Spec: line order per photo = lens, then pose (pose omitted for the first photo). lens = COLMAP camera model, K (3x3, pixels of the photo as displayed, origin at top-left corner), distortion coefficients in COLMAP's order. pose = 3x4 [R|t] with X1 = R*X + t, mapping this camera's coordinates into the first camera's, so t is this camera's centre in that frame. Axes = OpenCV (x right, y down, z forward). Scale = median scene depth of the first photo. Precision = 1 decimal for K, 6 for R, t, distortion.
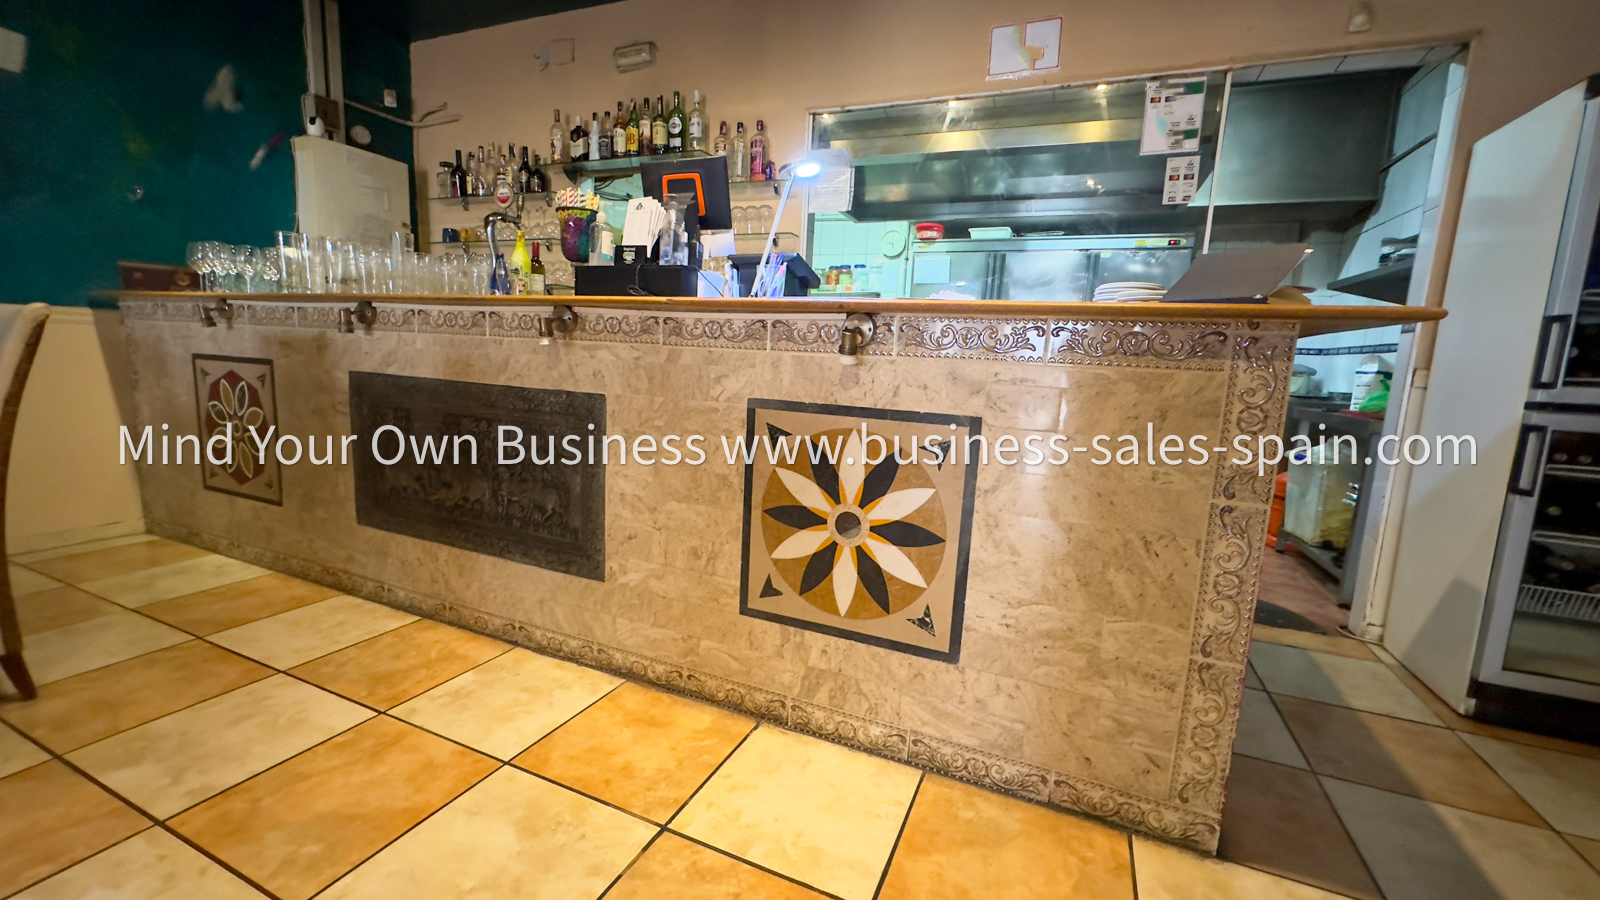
lens RADIAL K [[636.6, 0, 801.6], [0, 636.6, 449.6], [0, 0, 1]] dist [0.001329, -0.000015]
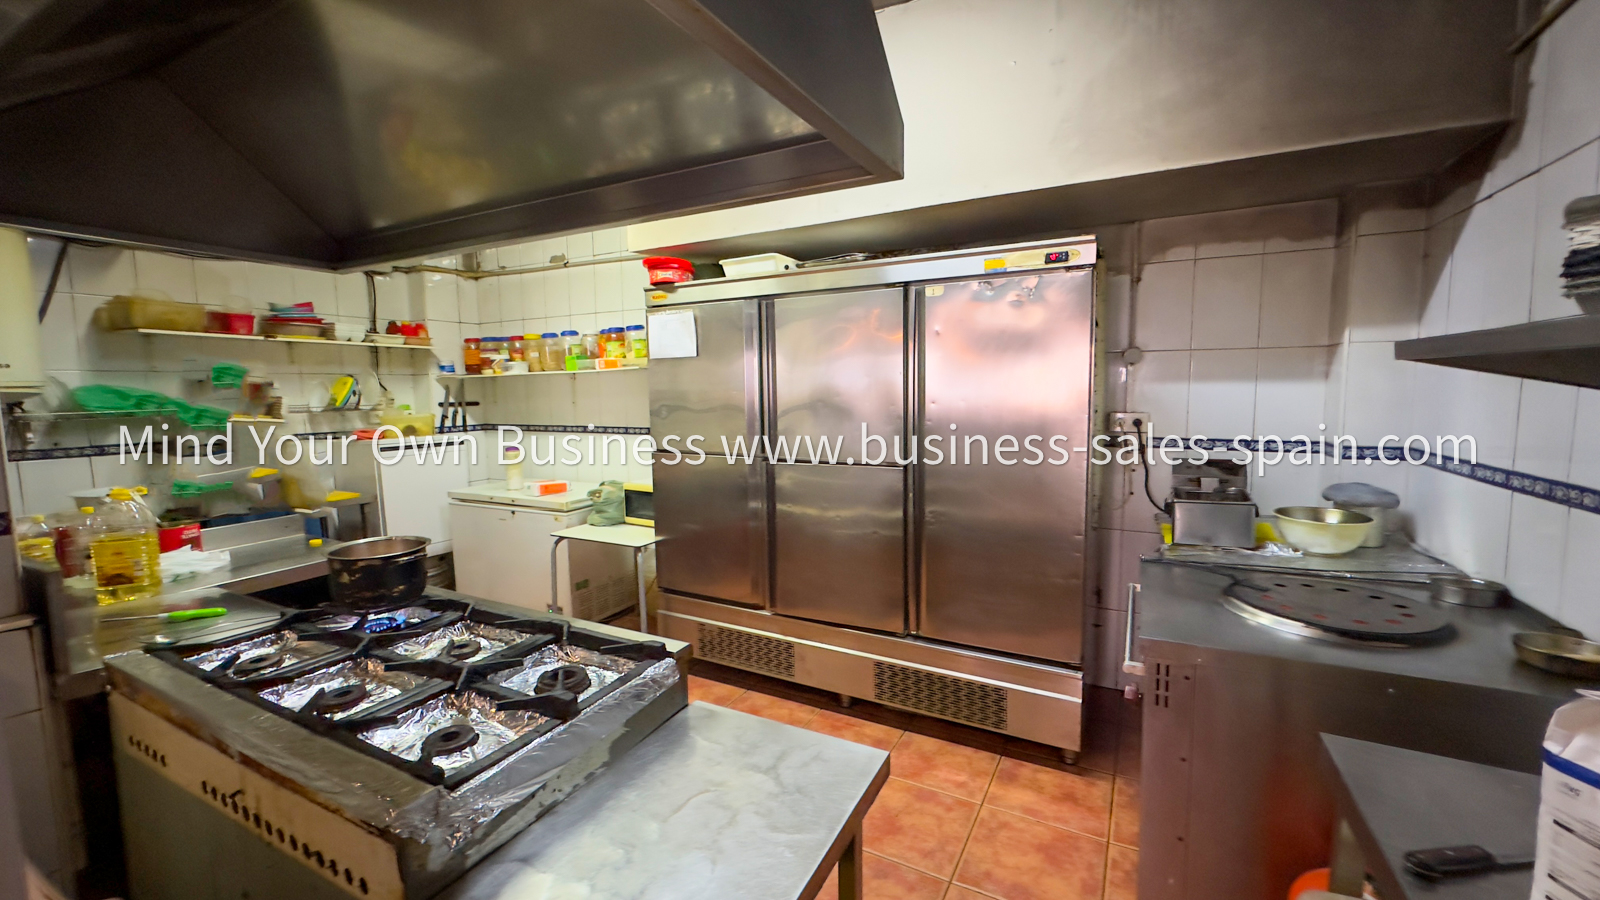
lens RADIAL K [[636.6, 0, 797.6], [0, 636.6, 451.1], [0, 0, 1]] dist [0.001329, -0.000015]
pose [[0.993705, -0.050235, -0.100136, 0.426007], [0.045084, 0.997573, -0.053052, -0.158627], [0.102558, 0.048204, 0.993558, 0.497058]]
